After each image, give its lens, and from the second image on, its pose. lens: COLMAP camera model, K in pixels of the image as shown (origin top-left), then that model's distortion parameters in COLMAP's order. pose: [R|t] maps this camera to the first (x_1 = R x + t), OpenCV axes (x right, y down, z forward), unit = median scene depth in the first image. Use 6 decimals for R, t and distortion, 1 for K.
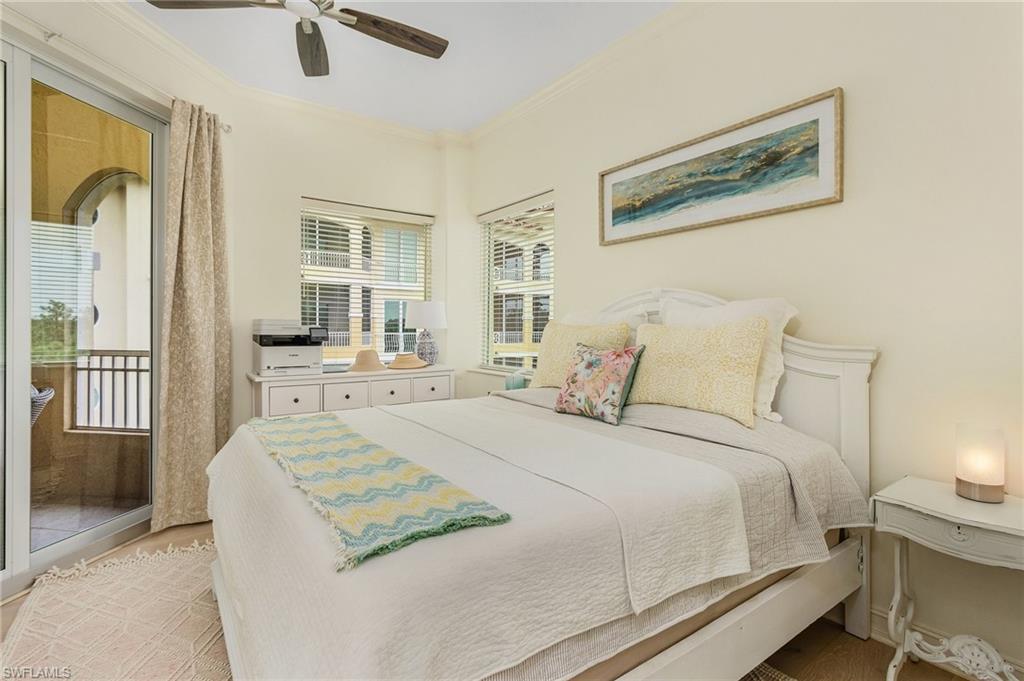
lens RADIAL K [[486.7, 0, 506.9], [0, 486.7, 330.0], [0, 0, 1]] dist [0.000263, -0.000692]
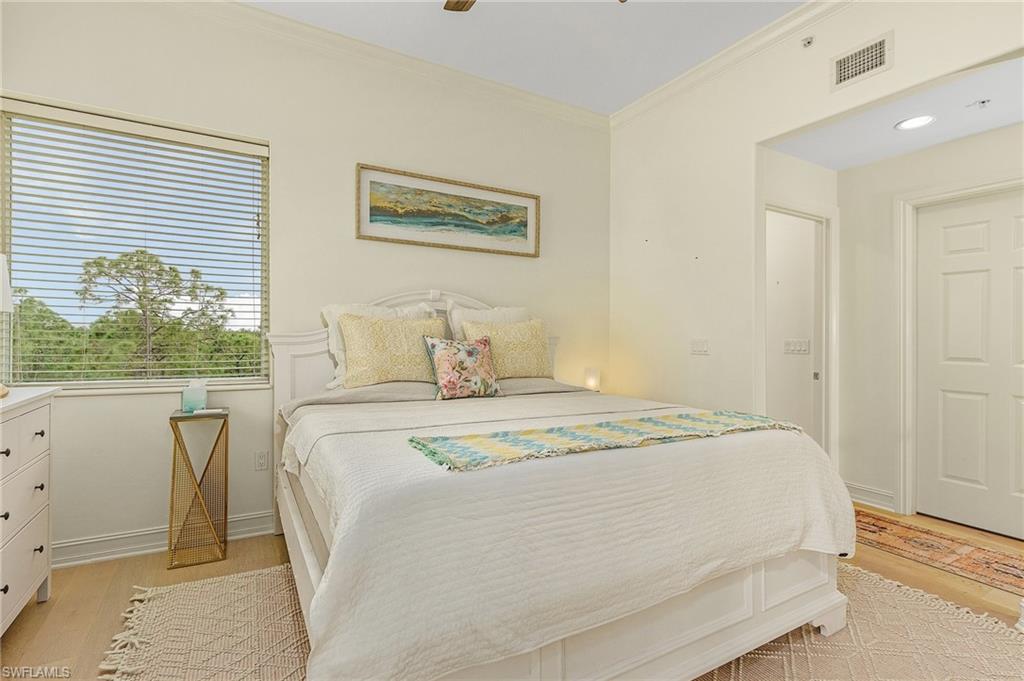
lens RADIAL K [[475.9, 0, 499.9], [0, 475.9, 337.8], [0, 0, 1]] dist [-0.001735, -0.001075]
pose [[0.119064, 0.006421, 0.992866, -0.889409], [-0.004267, 0.999973, -0.005955, 0.039208], [-0.992877, -0.003527, 0.119088, 0.743912]]
